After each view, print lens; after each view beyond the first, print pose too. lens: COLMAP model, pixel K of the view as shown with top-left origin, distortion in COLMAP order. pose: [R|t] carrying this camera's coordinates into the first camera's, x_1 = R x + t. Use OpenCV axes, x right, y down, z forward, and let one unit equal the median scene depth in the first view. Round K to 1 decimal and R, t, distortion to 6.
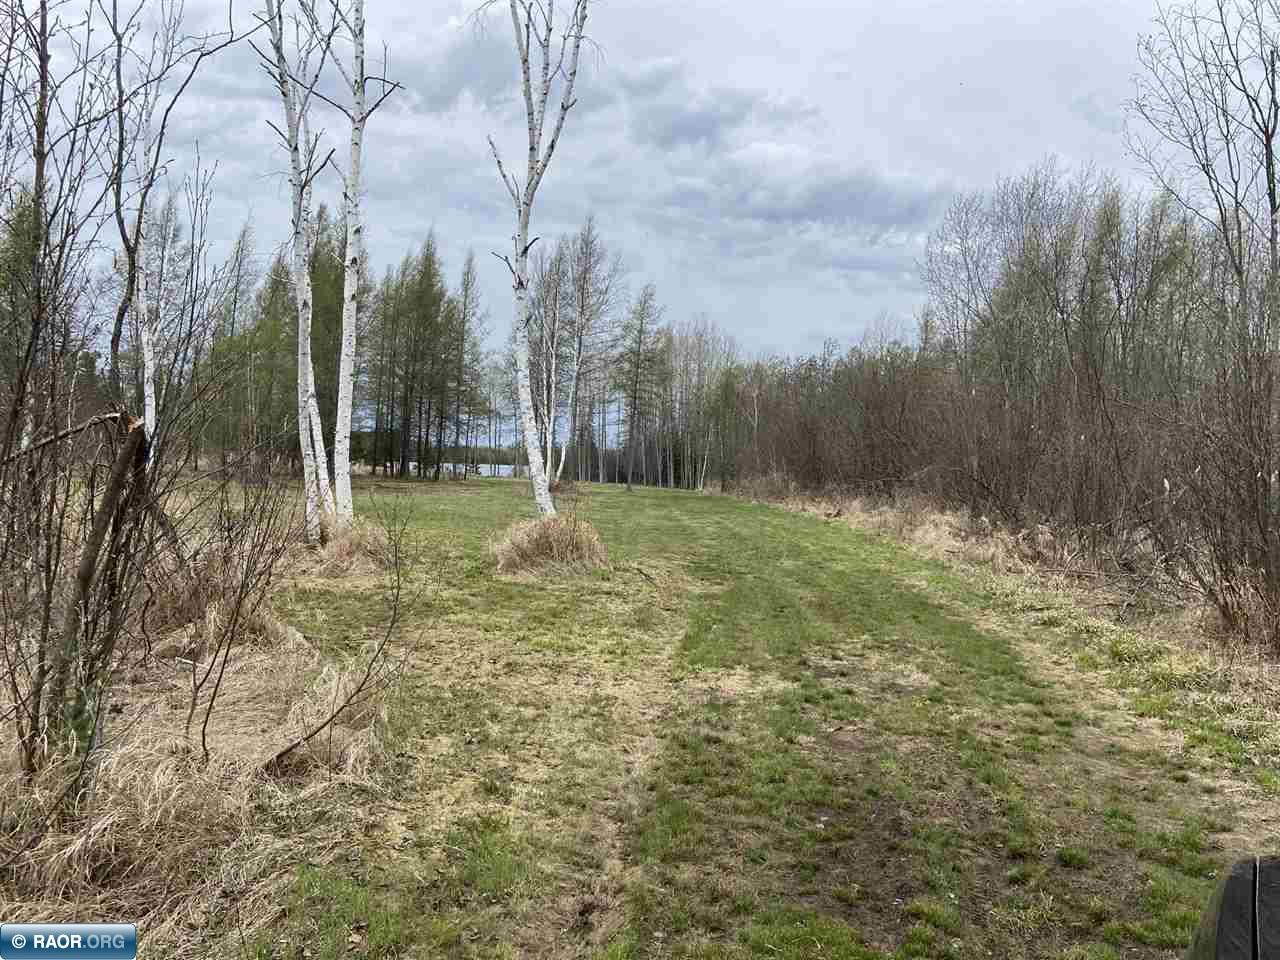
lens RADIAL K [[964.5, 0, 633.1], [0, 964.5, 464.5], [0, 0, 1]] dist [0.119601, -0.147405]
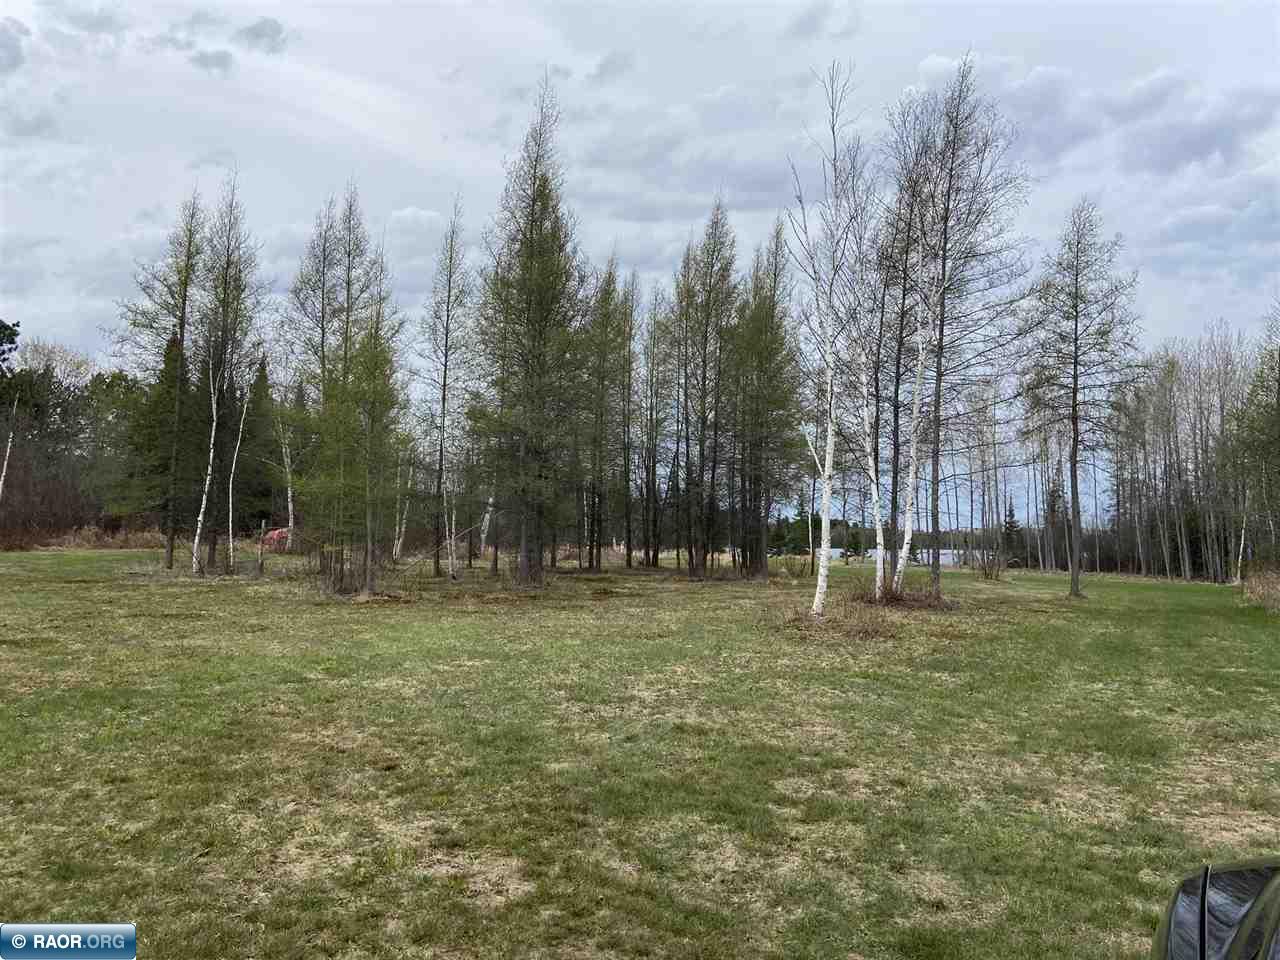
lens RADIAL K [[966.0, 0, 638.3], [0, 966.0, 520.3], [0, 0, 1]] dist [0.009276, 0.008256]
pose [[0.887004, -0.041965, -0.459851, 0.010935], [0.024383, 0.998729, -0.044111, 0.002543], [0.461118, 0.027914, 0.886900, 0.172436]]
